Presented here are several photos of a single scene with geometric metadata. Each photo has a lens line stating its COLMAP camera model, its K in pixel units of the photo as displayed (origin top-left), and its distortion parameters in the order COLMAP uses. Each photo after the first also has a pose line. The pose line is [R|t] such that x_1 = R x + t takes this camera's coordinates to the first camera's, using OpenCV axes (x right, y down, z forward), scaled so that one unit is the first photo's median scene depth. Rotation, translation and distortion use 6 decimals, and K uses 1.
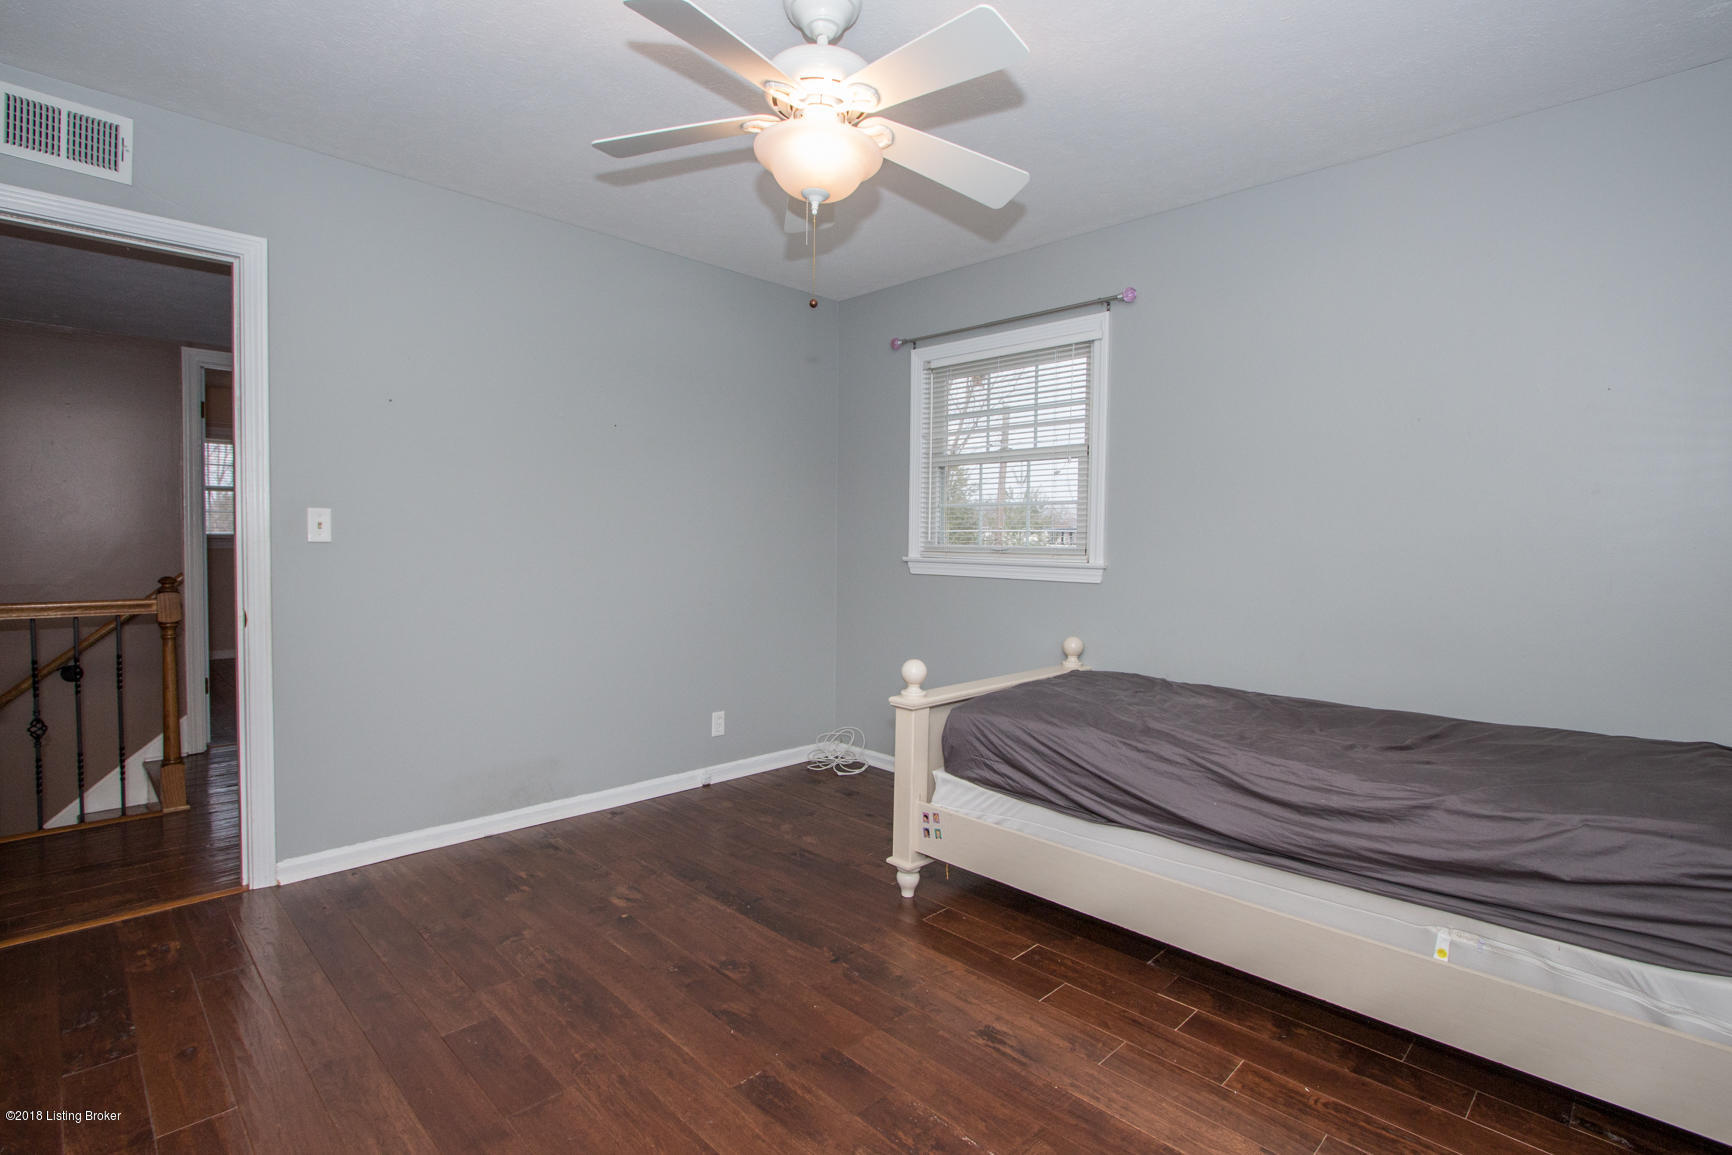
lens RADIAL K [[827.2, 0, 875.1], [0, 827.2, 590.0], [0, 0, 1]] dist [-0.031904, -0.000042]
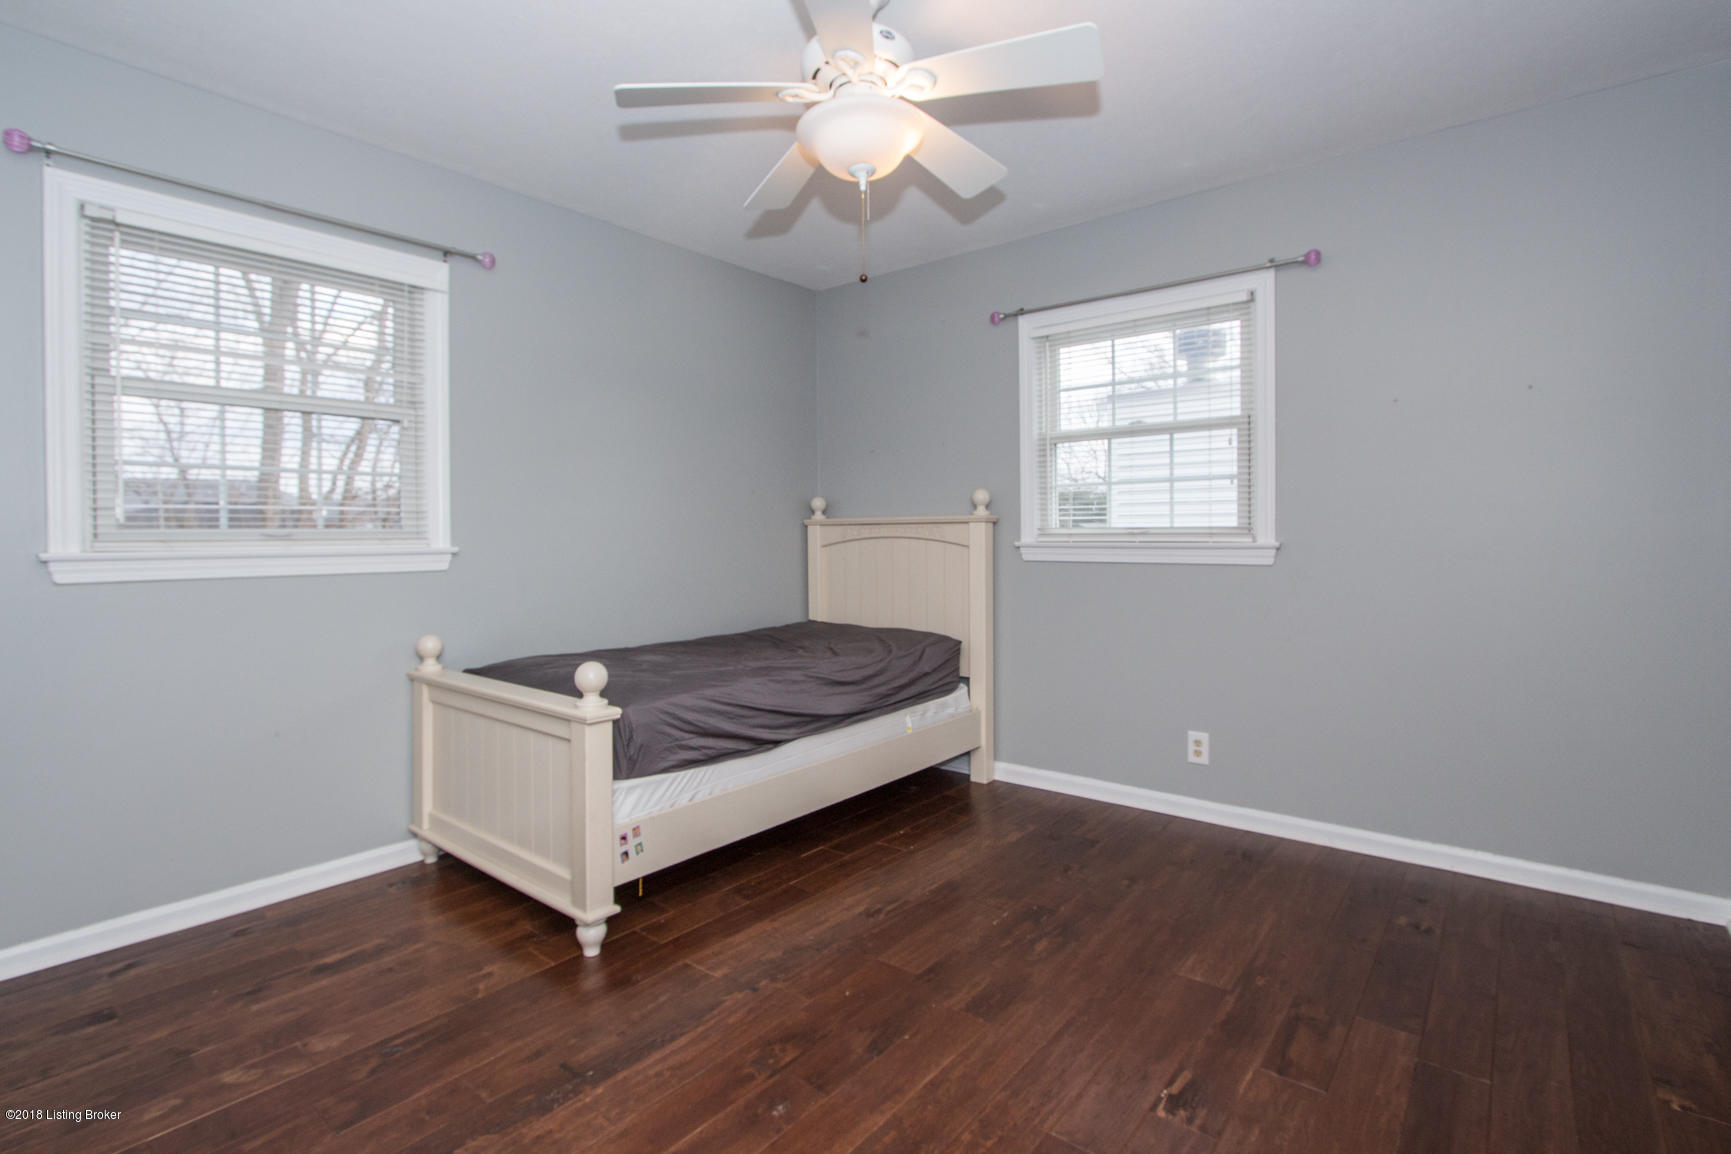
lens RADIAL K [[796.6, 0, 859.5], [0, 796.6, 566.9], [0, 0, 1]] dist [-0.014124, -0.000596]
pose [[-0.078263, -0.056048, 0.995356, -0.840011], [0.061447, 0.996249, 0.060930, -0.049019], [-0.995037, 0.065931, -0.074526, 0.867535]]
